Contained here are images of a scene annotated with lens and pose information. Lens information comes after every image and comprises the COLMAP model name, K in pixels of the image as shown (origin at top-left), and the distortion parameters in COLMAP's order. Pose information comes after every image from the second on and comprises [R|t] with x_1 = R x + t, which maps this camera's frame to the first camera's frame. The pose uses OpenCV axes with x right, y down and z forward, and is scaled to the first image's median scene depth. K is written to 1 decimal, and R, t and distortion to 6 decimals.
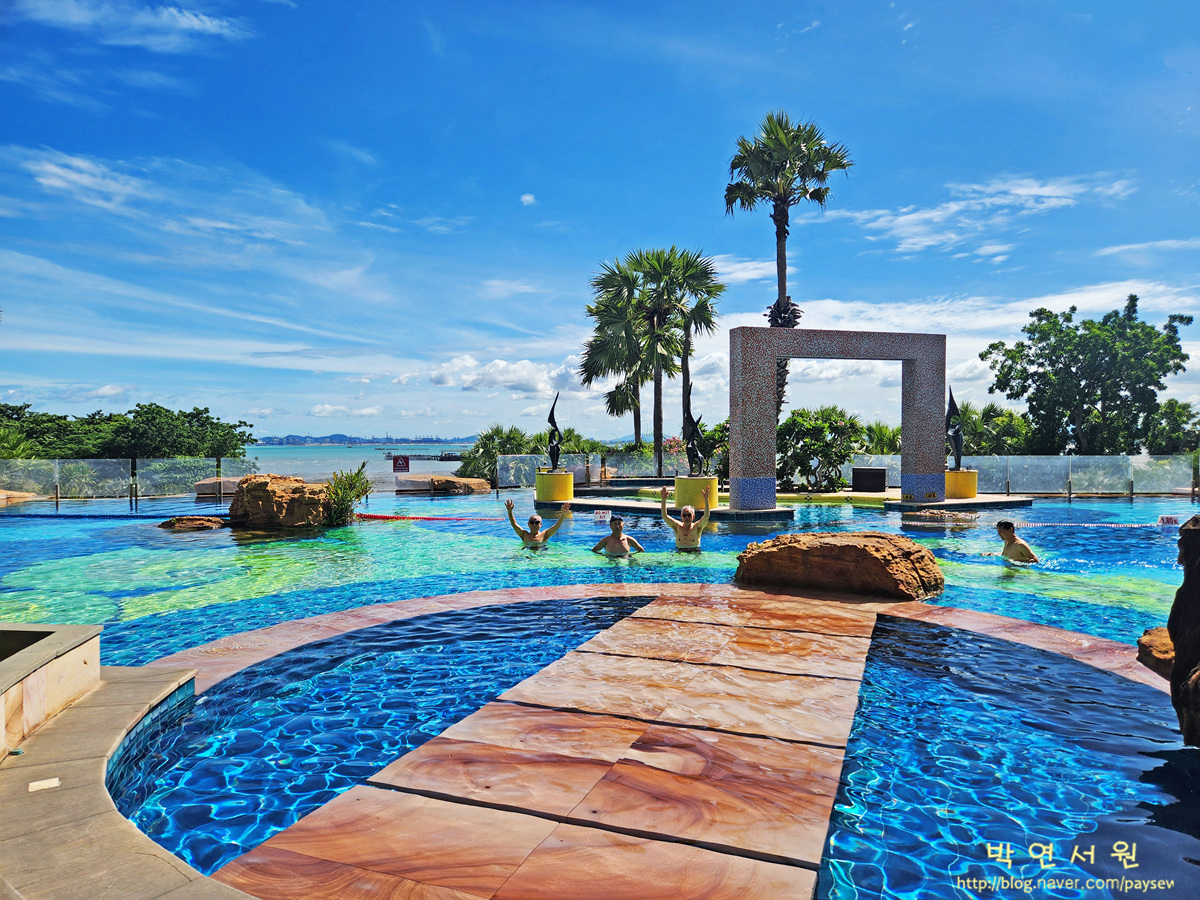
lens RADIAL K [[852.7, 0, 580.0], [0, 852.7, 454.5], [0, 0, 1]] dist [0.060545, -0.036001]
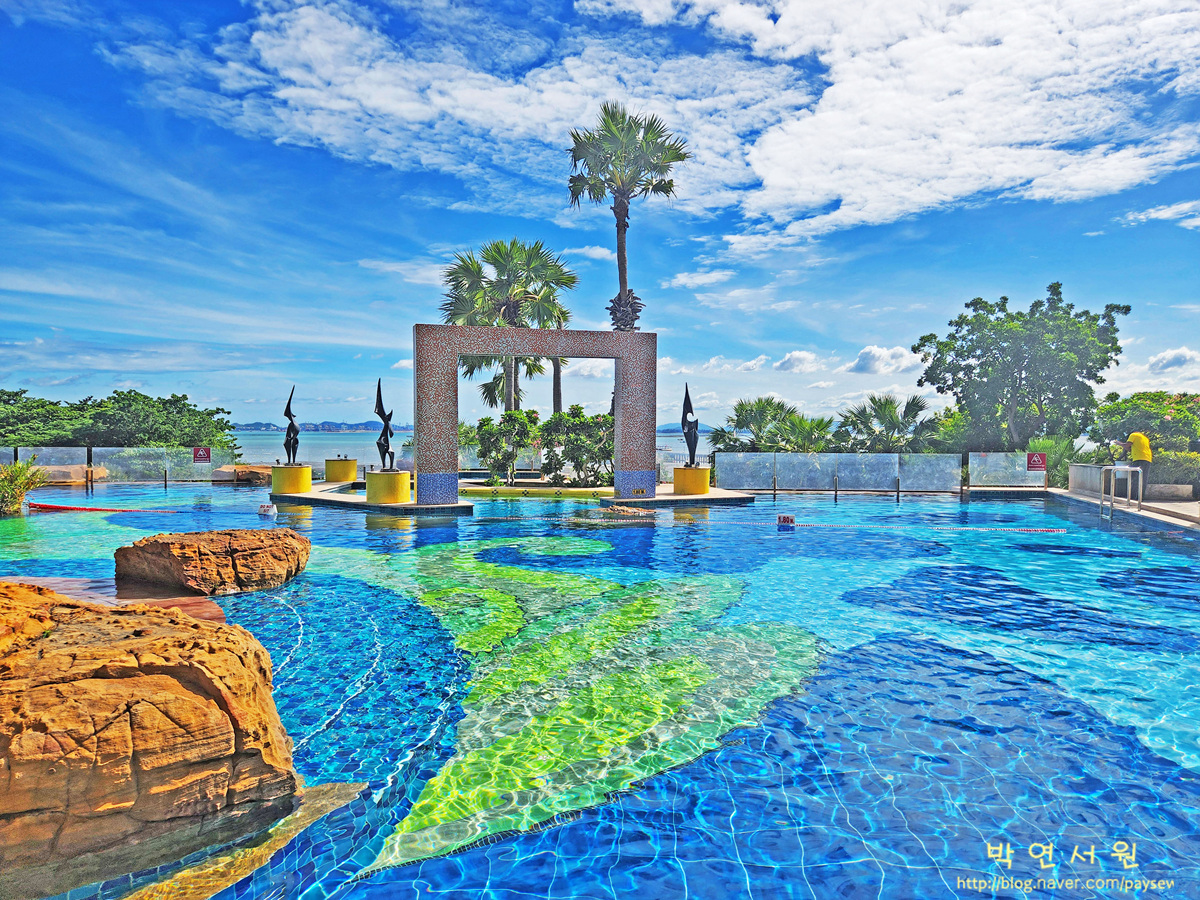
lens RADIAL K [[852.7, 0, 612.3], [0, 852.7, 460.6], [0, 0, 1]] dist [0.060545, -0.036001]
pose [[0.999019, 0.009076, -0.043345, 0.167109], [-0.008147, 0.999735, 0.021553, -0.004271], [0.043529, -0.021179, 0.998828, -0.000226]]
